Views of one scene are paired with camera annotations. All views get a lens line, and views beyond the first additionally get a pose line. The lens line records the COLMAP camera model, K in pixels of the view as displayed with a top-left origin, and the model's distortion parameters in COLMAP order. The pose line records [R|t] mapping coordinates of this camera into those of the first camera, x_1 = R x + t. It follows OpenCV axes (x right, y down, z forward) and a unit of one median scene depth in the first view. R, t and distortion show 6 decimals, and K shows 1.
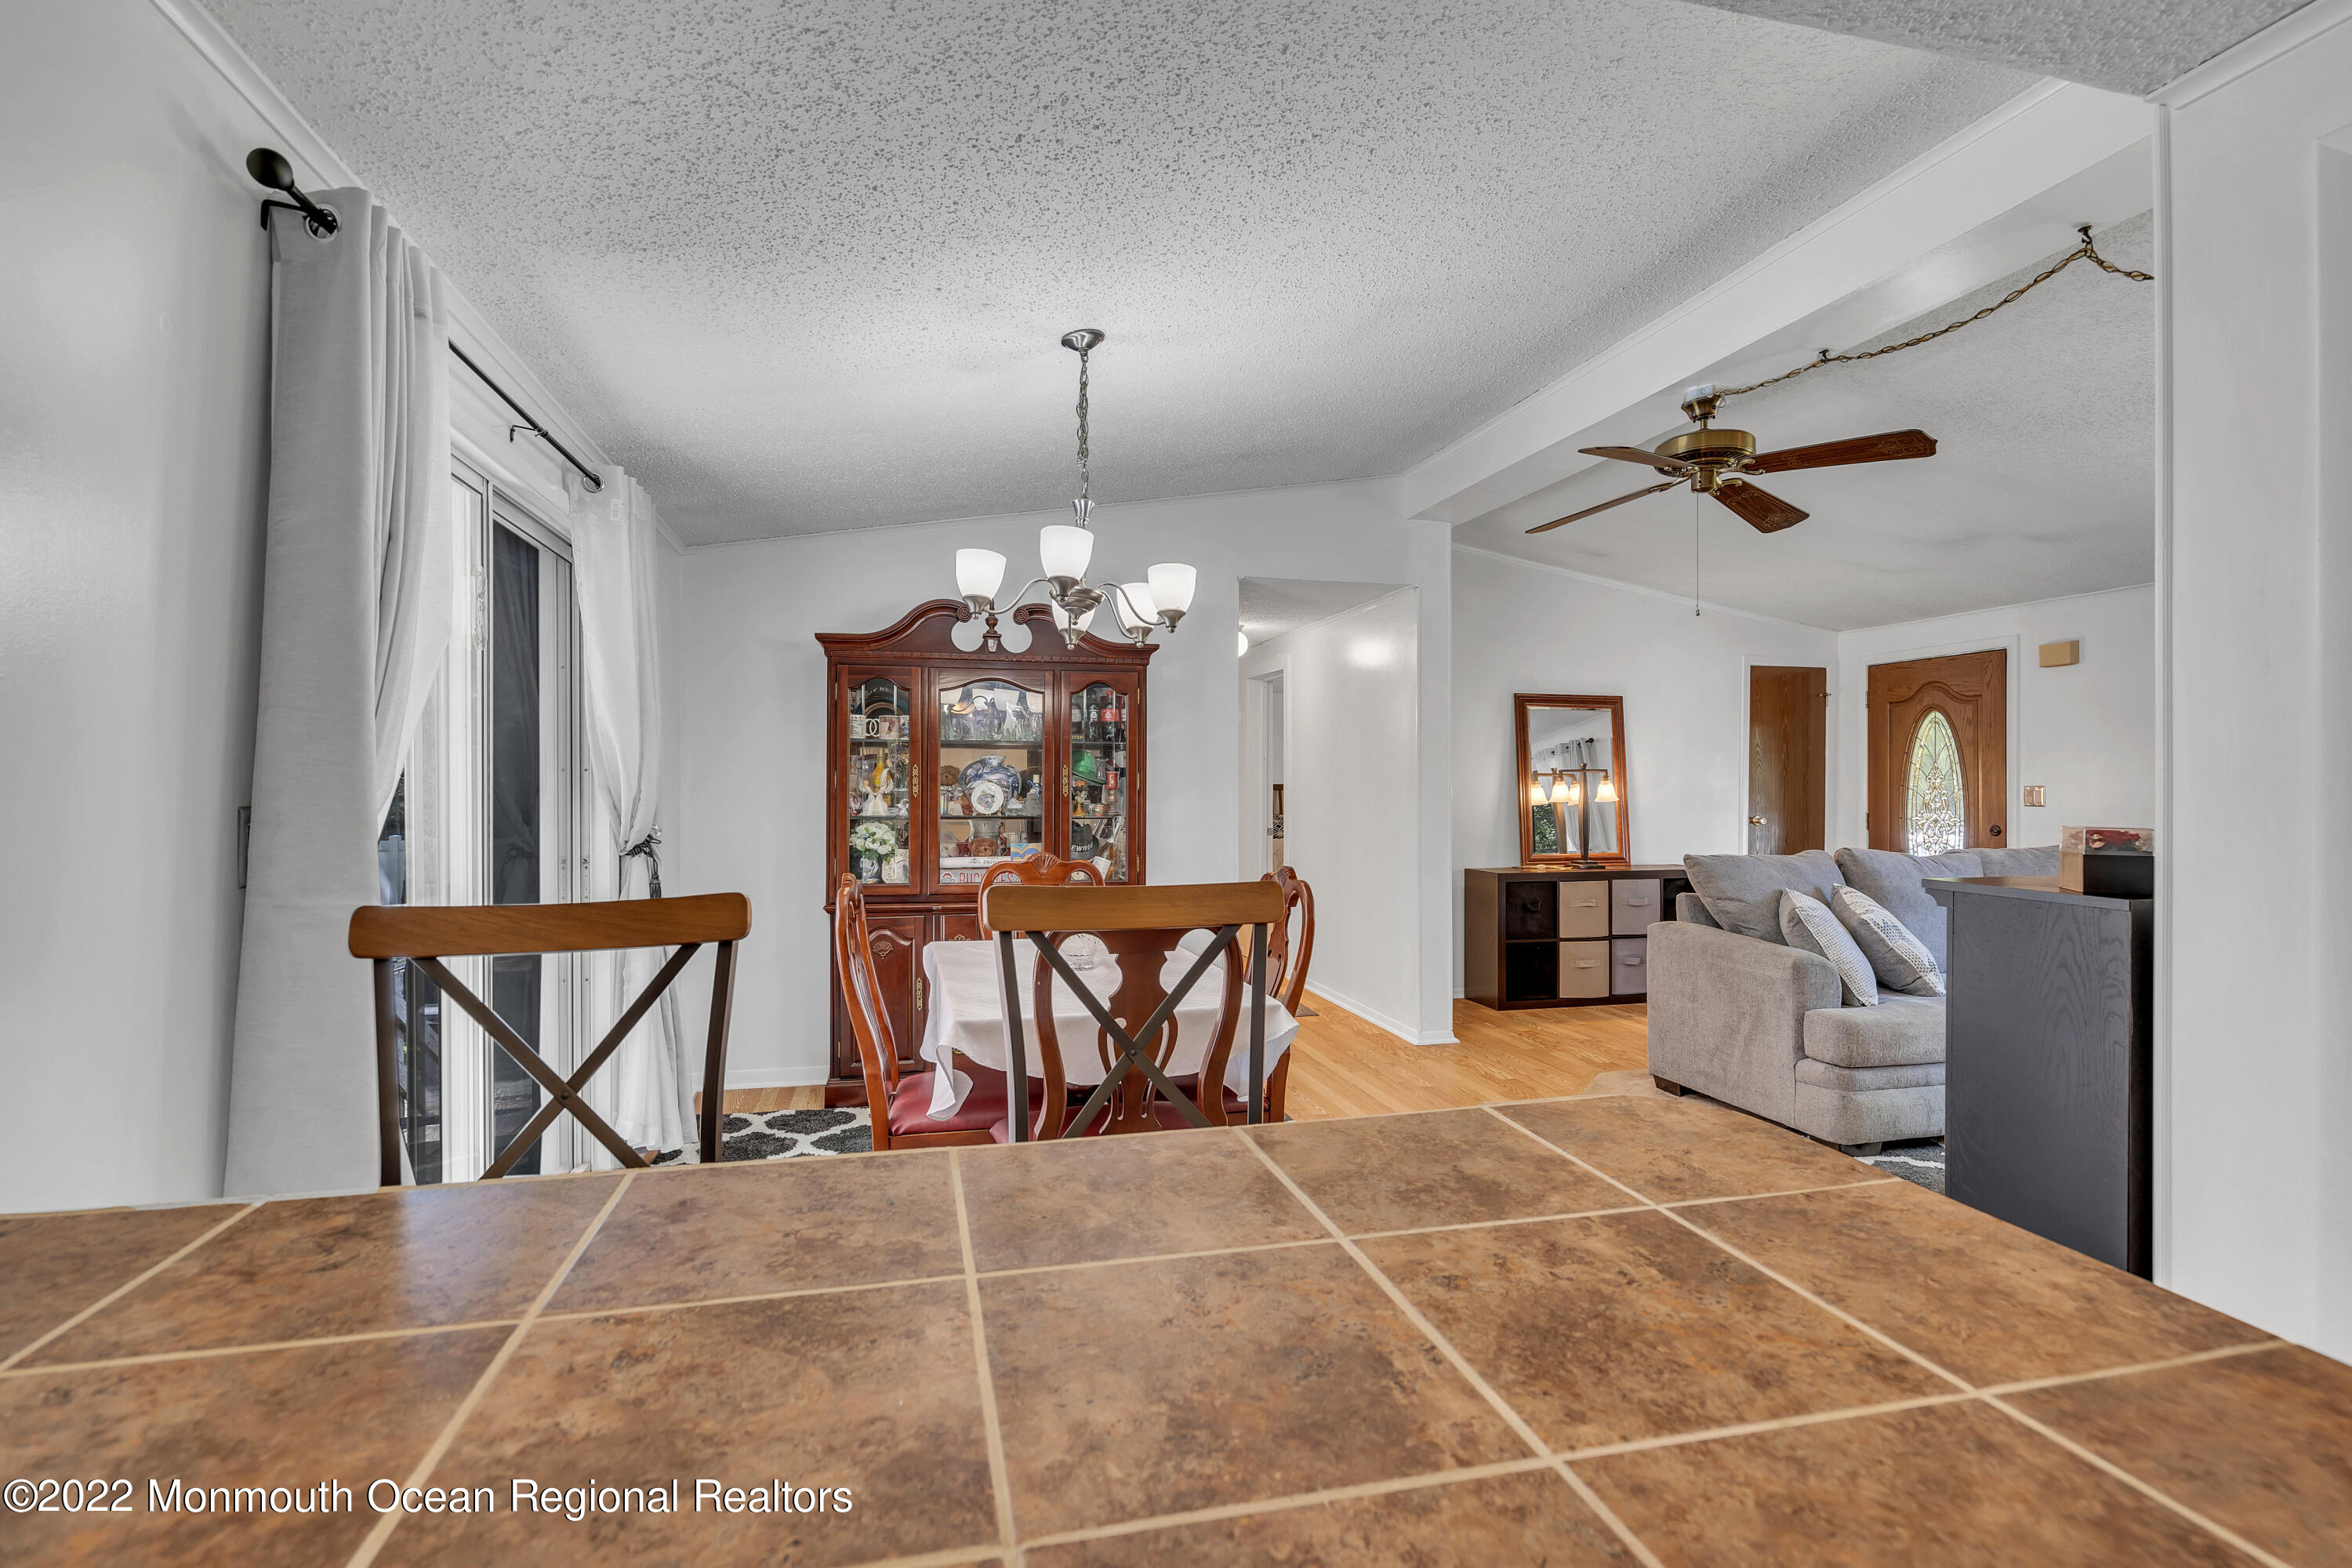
lens RADIAL K [[1076.0, 0, 1173.3], [0, 1076.0, 783.6], [0, 0, 1]] dist [0.000021, 0.000122]
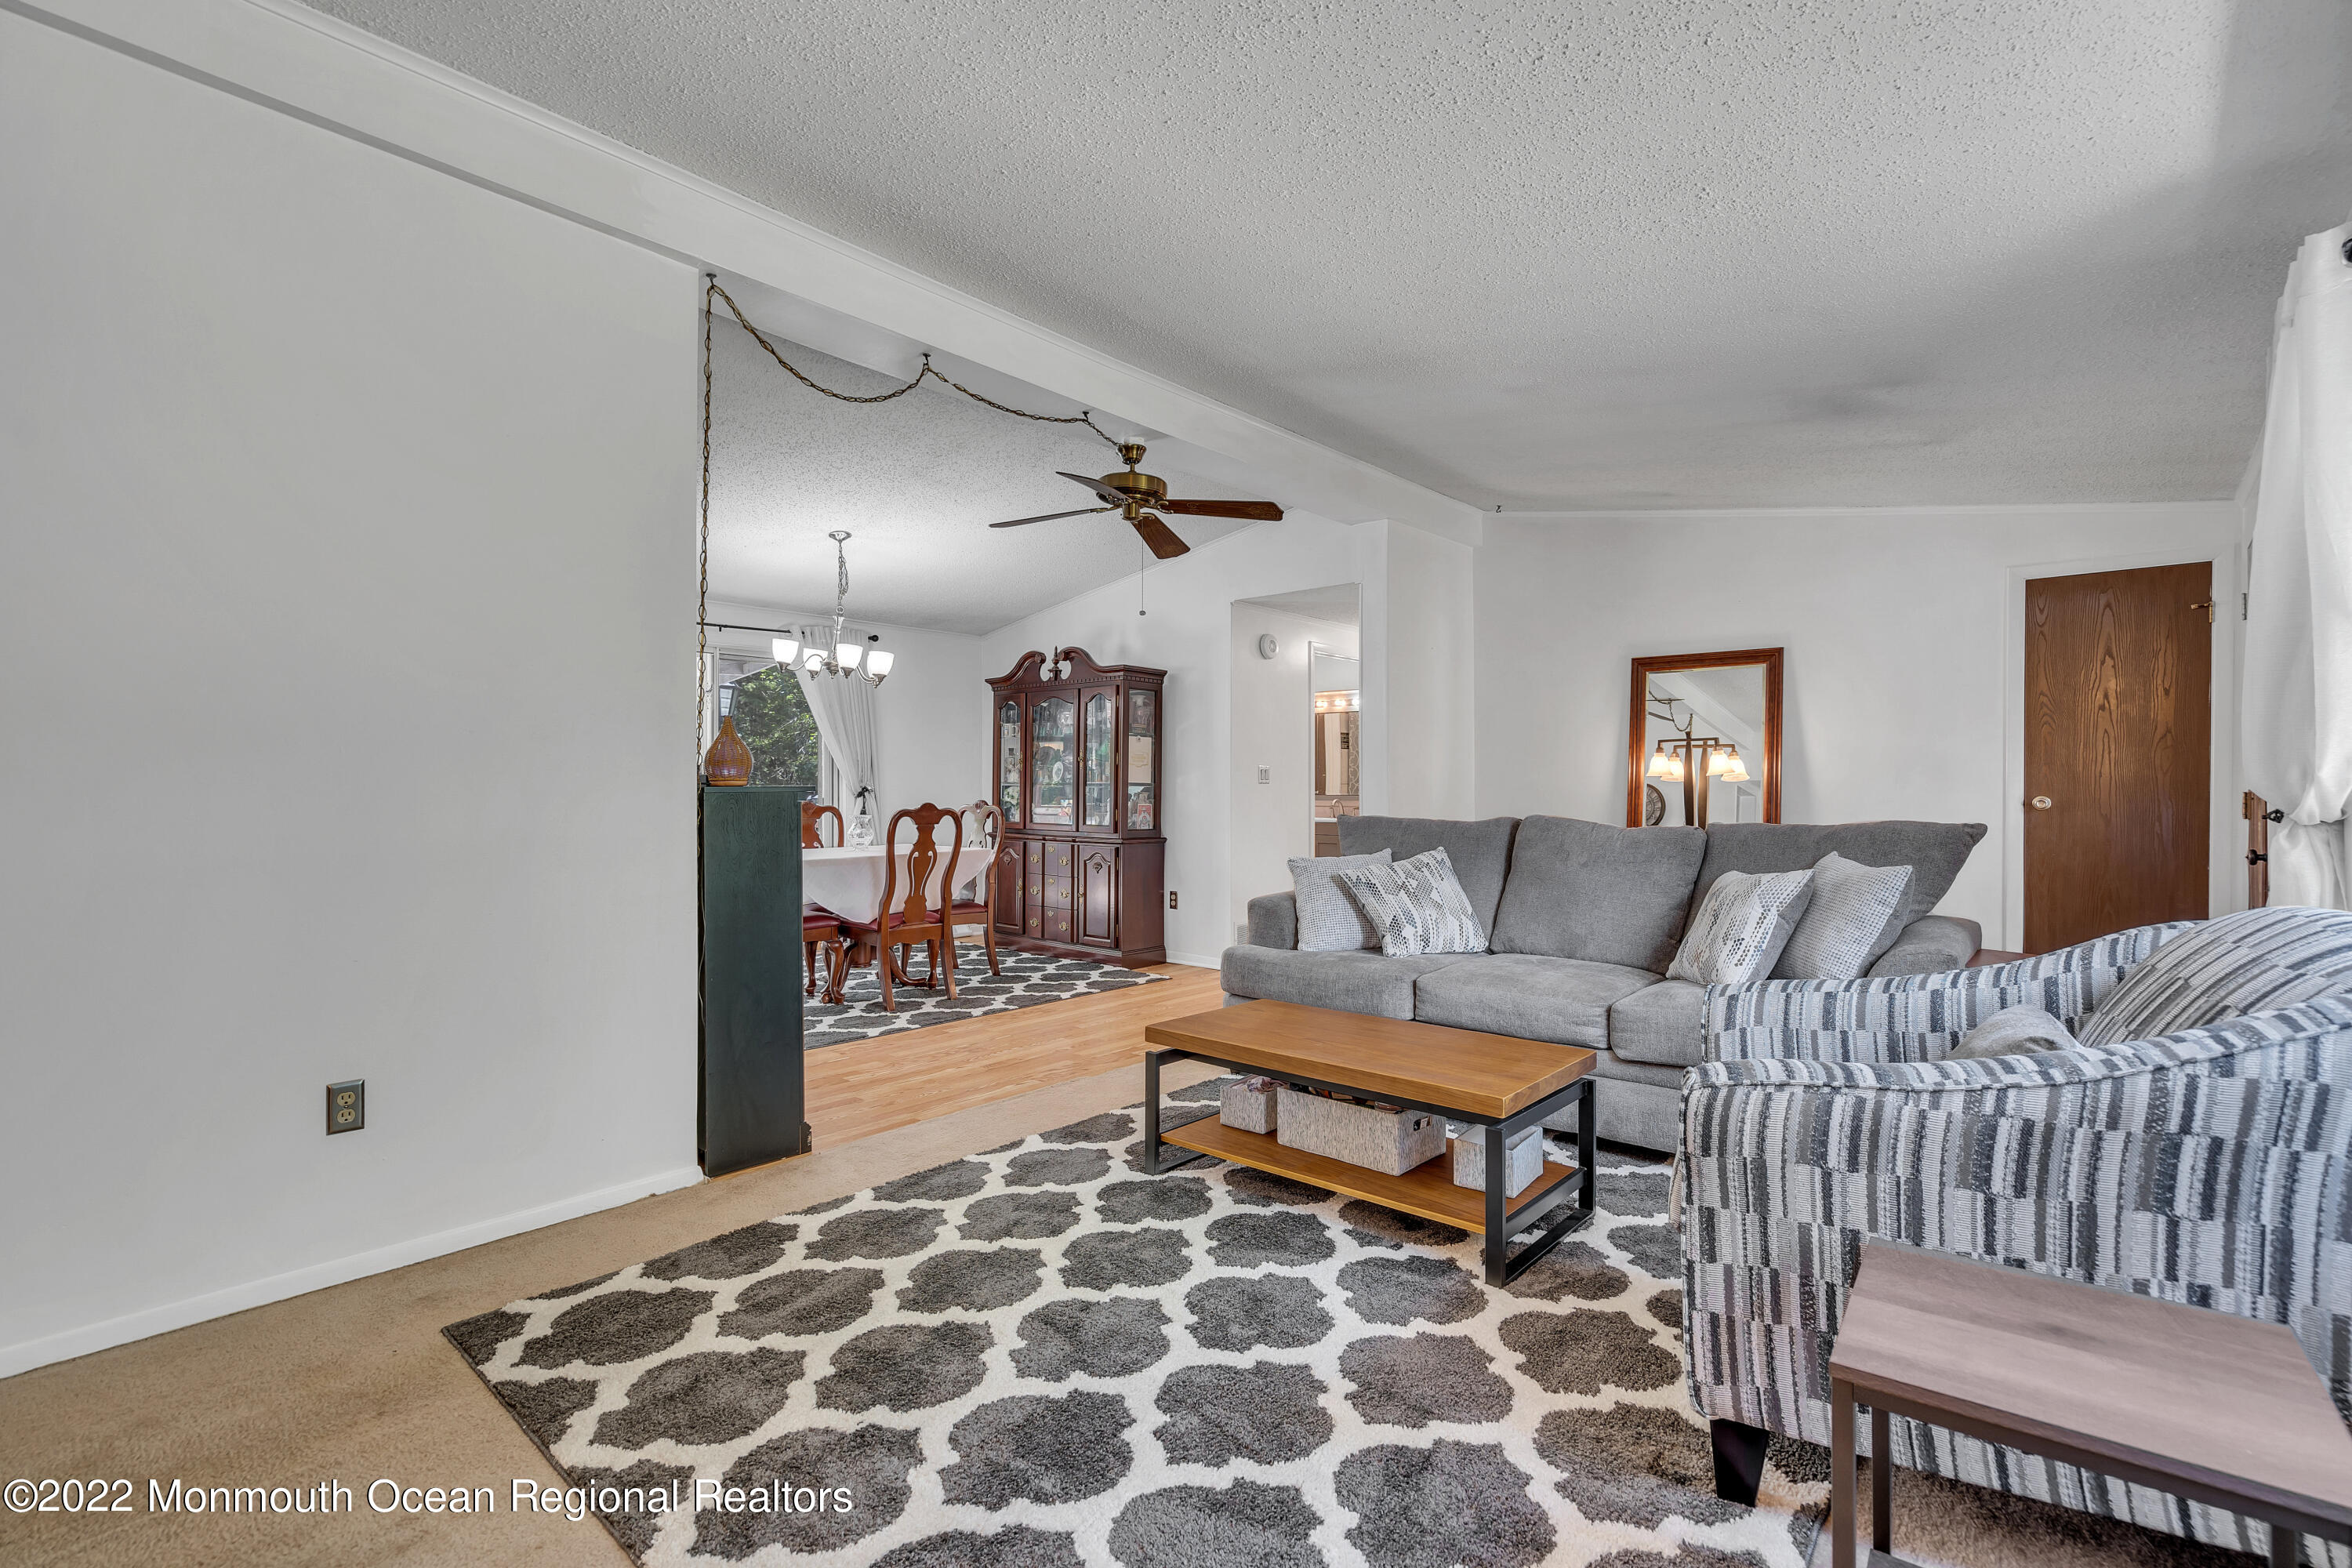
lens RADIAL K [[1076.0, 0, 1173.3], [0, 1076.0, 783.6], [0, 0, 1]] dist [0.000021, 0.000122]
pose [[0.563296, -0.005350, -0.826238, 1.233232], [-0.001064, 0.999974, -0.007201, 0.042252], [0.826255, 0.004935, 0.563275, 0.243400]]
